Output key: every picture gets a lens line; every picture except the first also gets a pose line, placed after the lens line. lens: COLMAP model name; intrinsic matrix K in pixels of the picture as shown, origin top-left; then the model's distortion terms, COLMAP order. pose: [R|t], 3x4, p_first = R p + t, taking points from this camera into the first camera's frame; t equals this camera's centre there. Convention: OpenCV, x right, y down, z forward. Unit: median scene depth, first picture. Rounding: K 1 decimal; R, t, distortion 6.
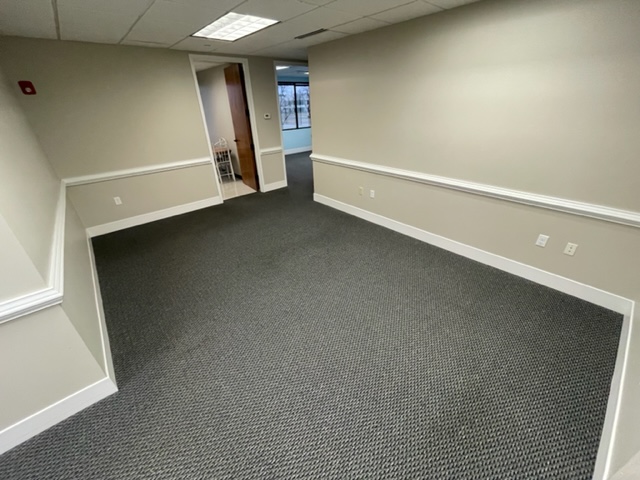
lens RADIAL K [[260.7, 0, 319.2], [0, 260.7, 239.2], [0, 0, 1]] dist [0.000196, -0.000020]
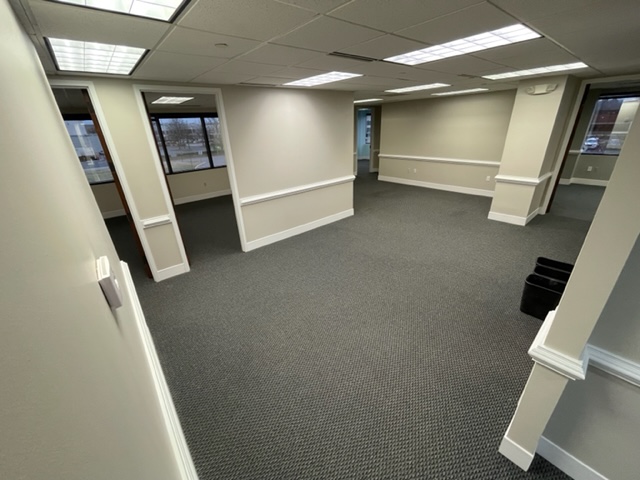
lens RADIAL K [[260.4, 0, 323.4], [0, 260.4, 238.6], [0, 0, 1]] dist [0.001080, -0.000057]
pose [[0.999978, -0.005650, -0.003540, -0.427071], [0.005365, 0.997094, -0.075993, 0.425283], [0.003959, 0.075973, 0.997102, -0.845117]]
